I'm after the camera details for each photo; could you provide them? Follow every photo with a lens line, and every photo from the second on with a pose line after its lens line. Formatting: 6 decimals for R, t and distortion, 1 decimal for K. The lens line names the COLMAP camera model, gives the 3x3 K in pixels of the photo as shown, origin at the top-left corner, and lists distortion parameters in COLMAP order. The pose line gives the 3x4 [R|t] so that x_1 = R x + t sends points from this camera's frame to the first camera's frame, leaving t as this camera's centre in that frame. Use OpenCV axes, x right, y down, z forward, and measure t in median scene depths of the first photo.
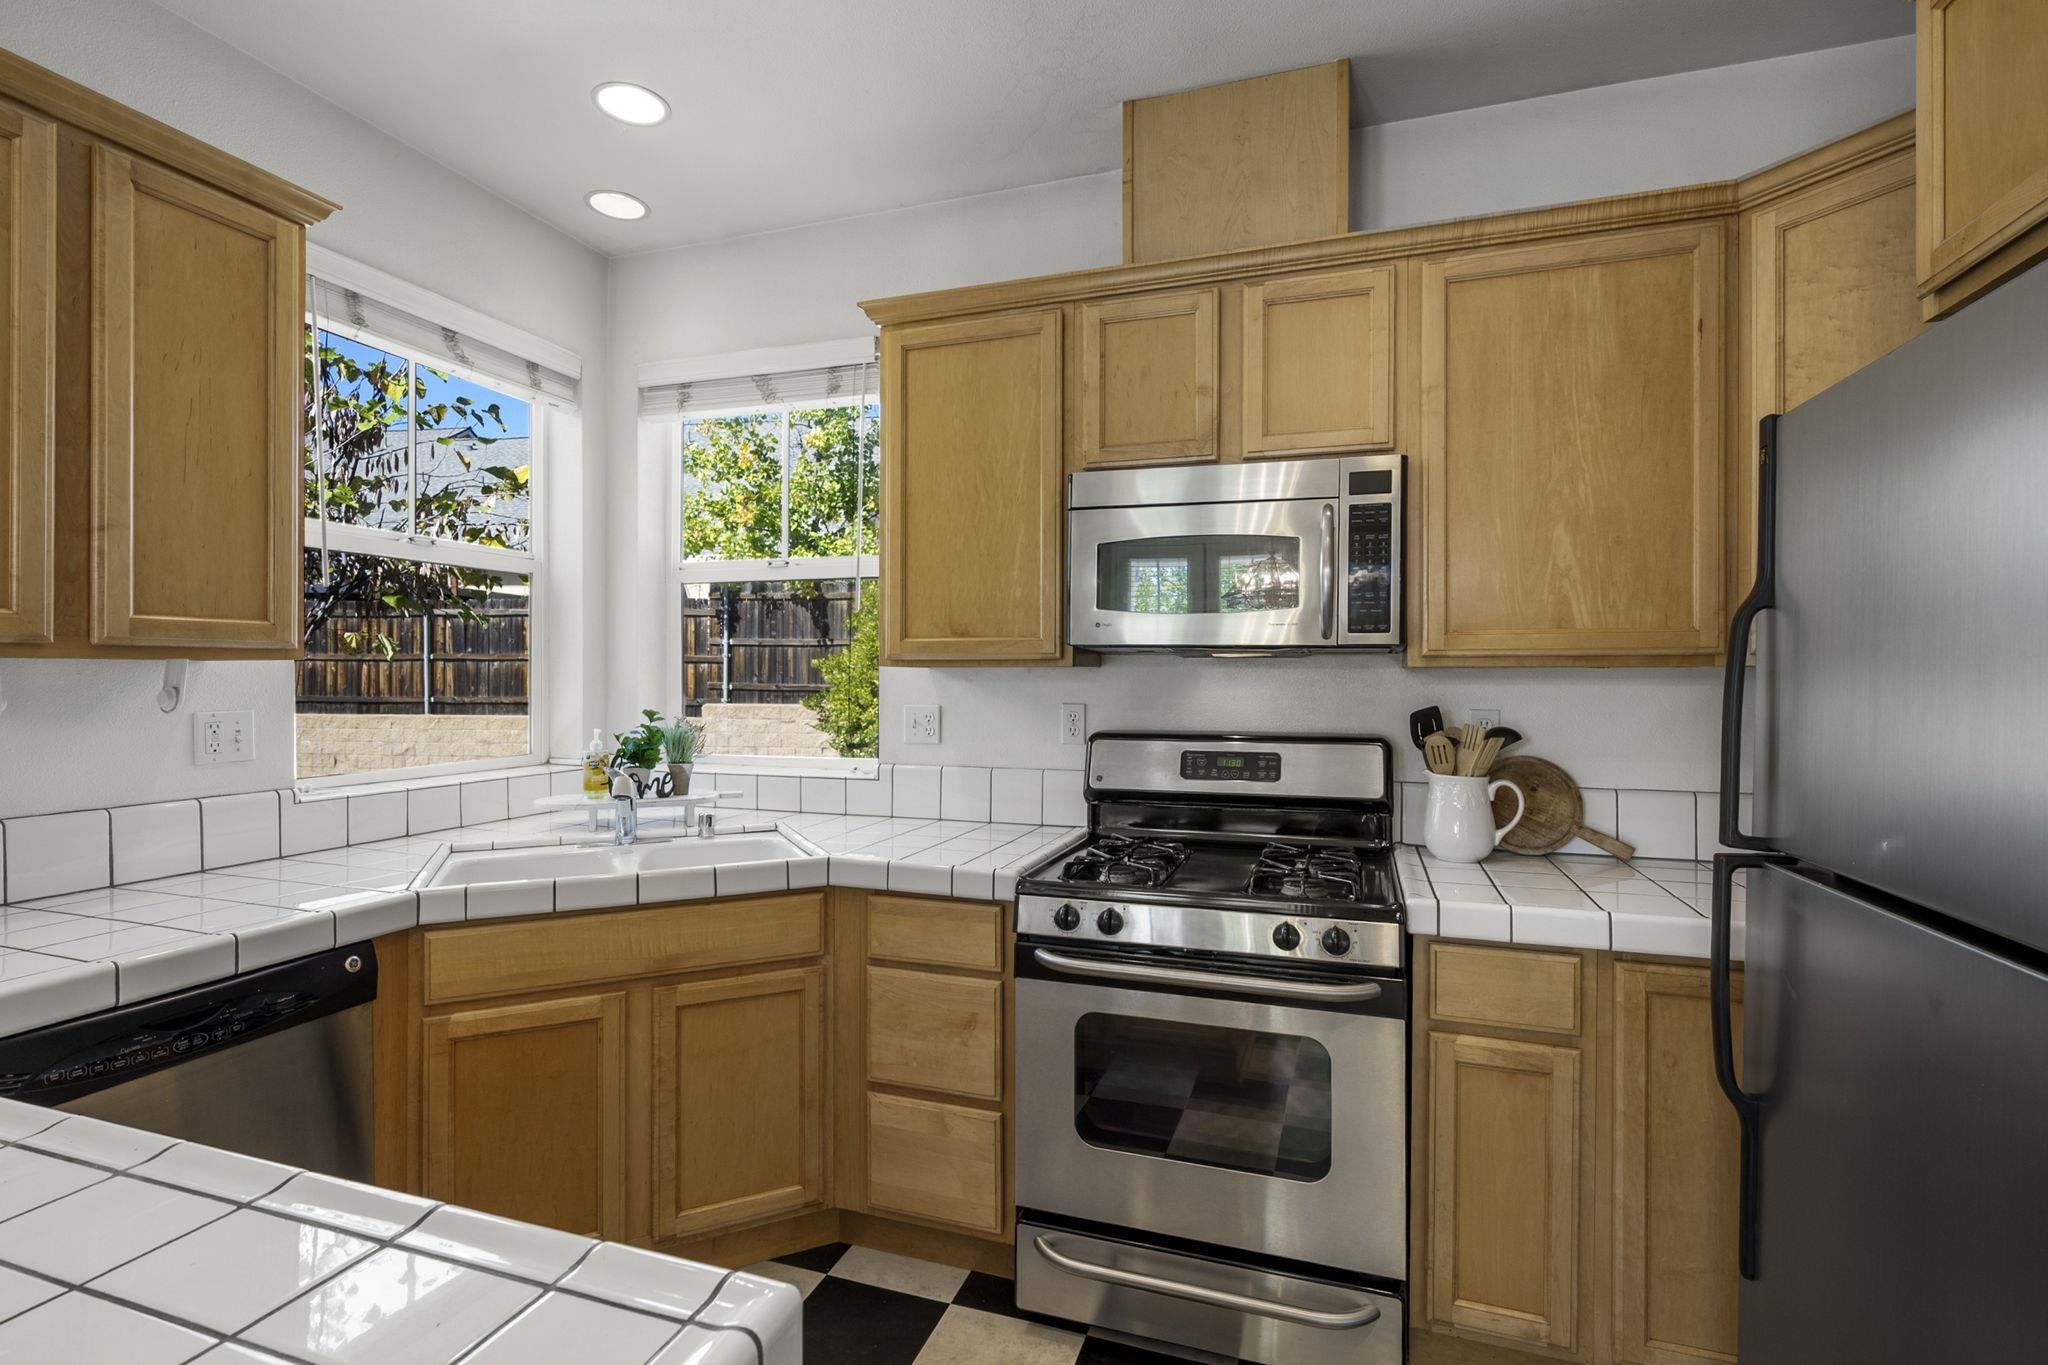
lens RADIAL K [[939.0, 0, 1027.3], [0, 939.0, 681.3], [0, 0, 1]] dist [-0.001649, -0.000164]
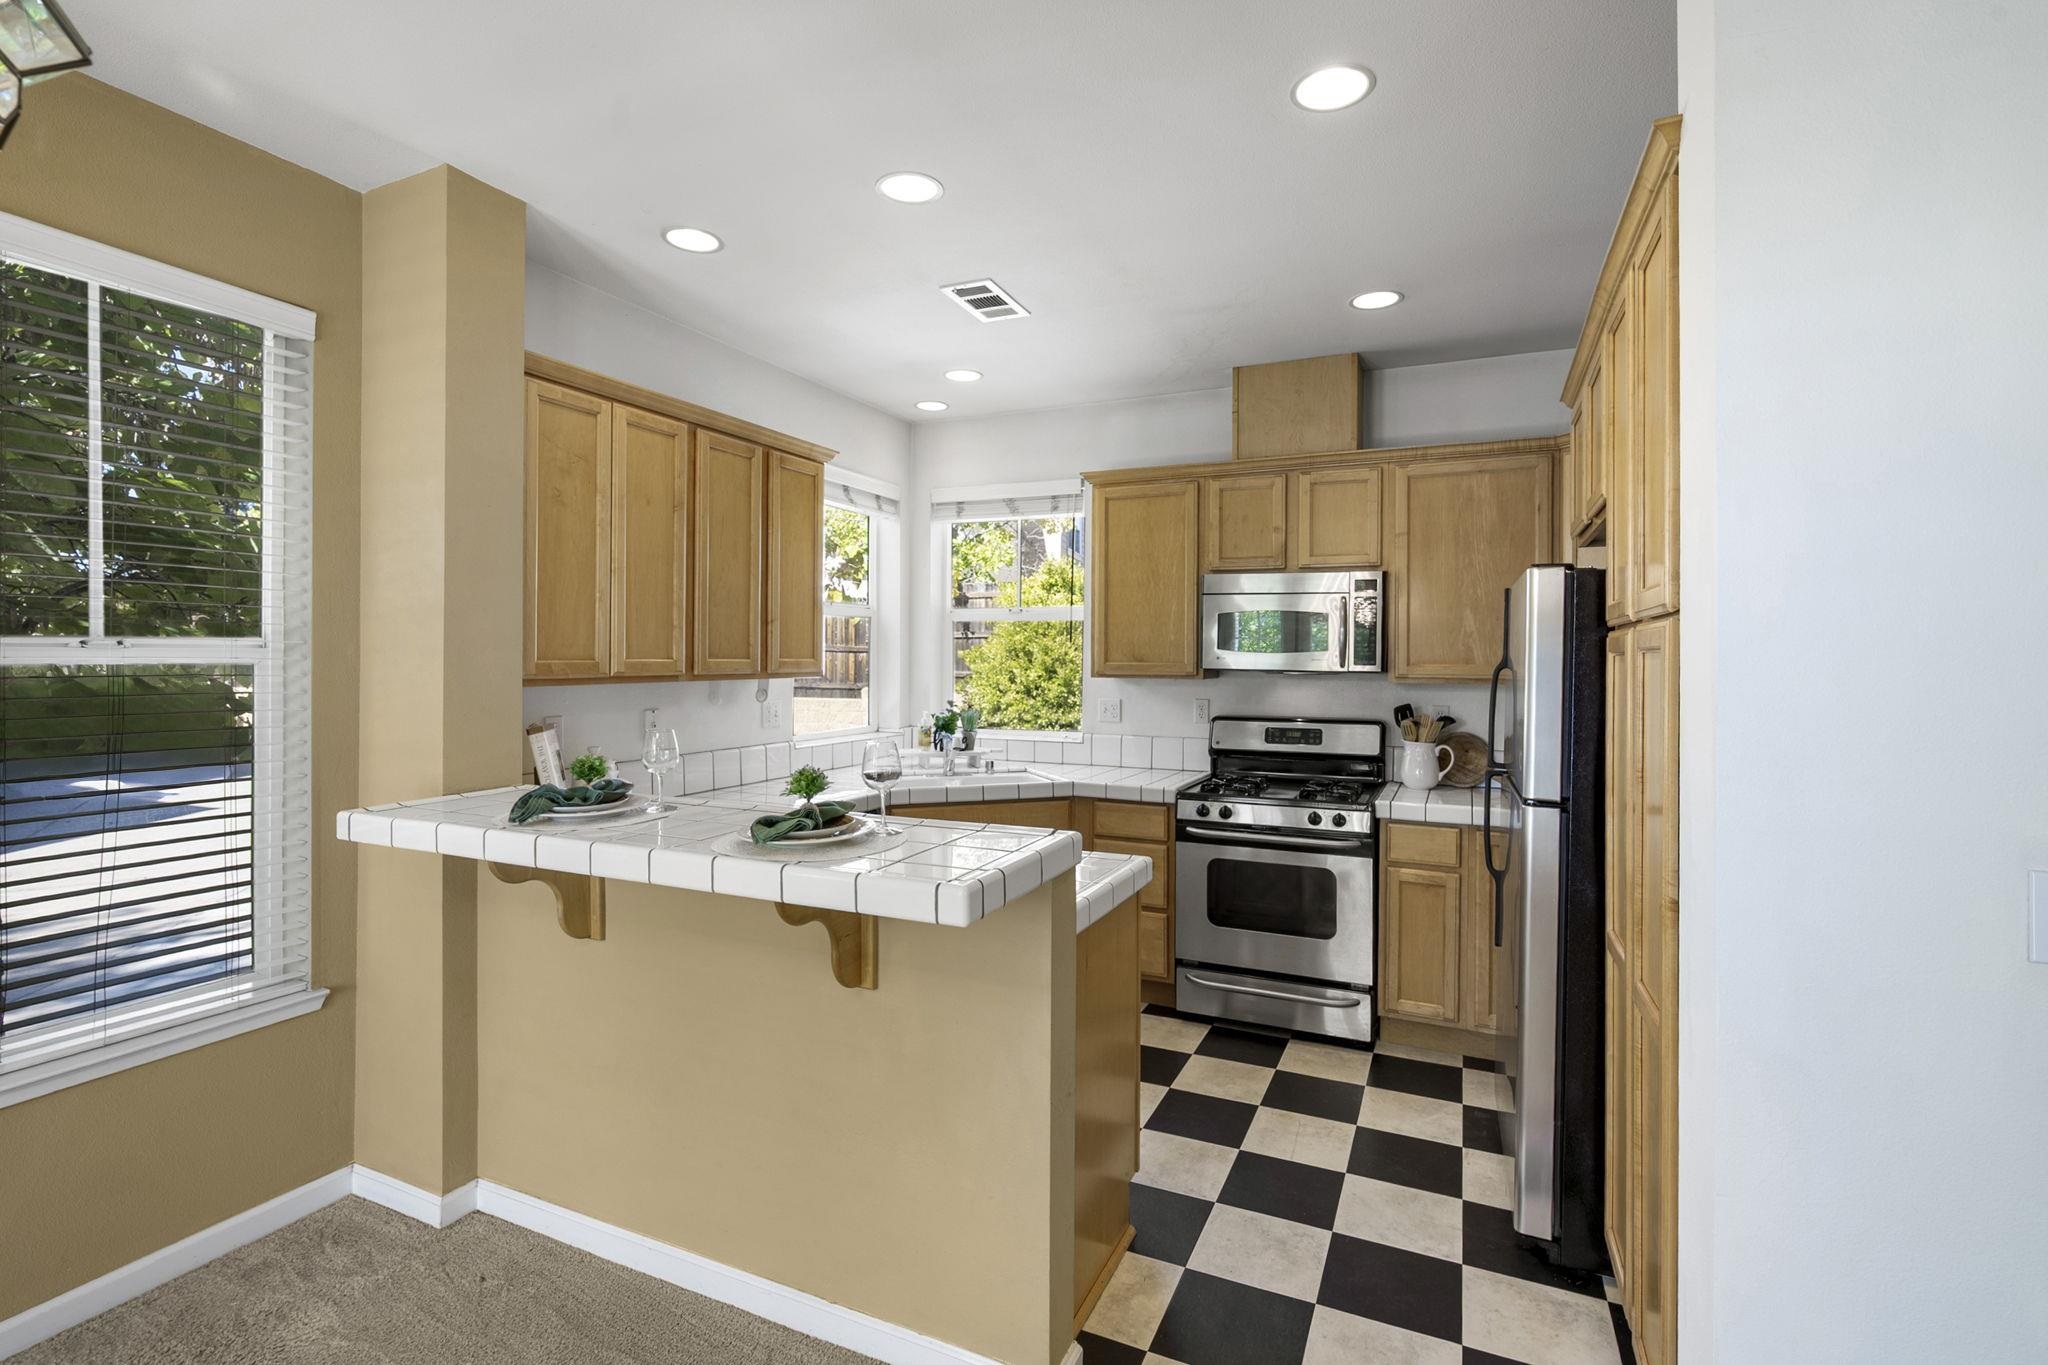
lens RADIAL K [[939.0, 0, 1023.0], [0, 939.0, 654.4], [0, 0, 1]] dist [-0.001649, -0.000164]
pose [[0.993734, 0.002999, -0.111731, -0.101275], [-0.003989, 0.999955, -0.008636, -0.050591], [0.111700, 0.009027, 0.993701, -0.888454]]
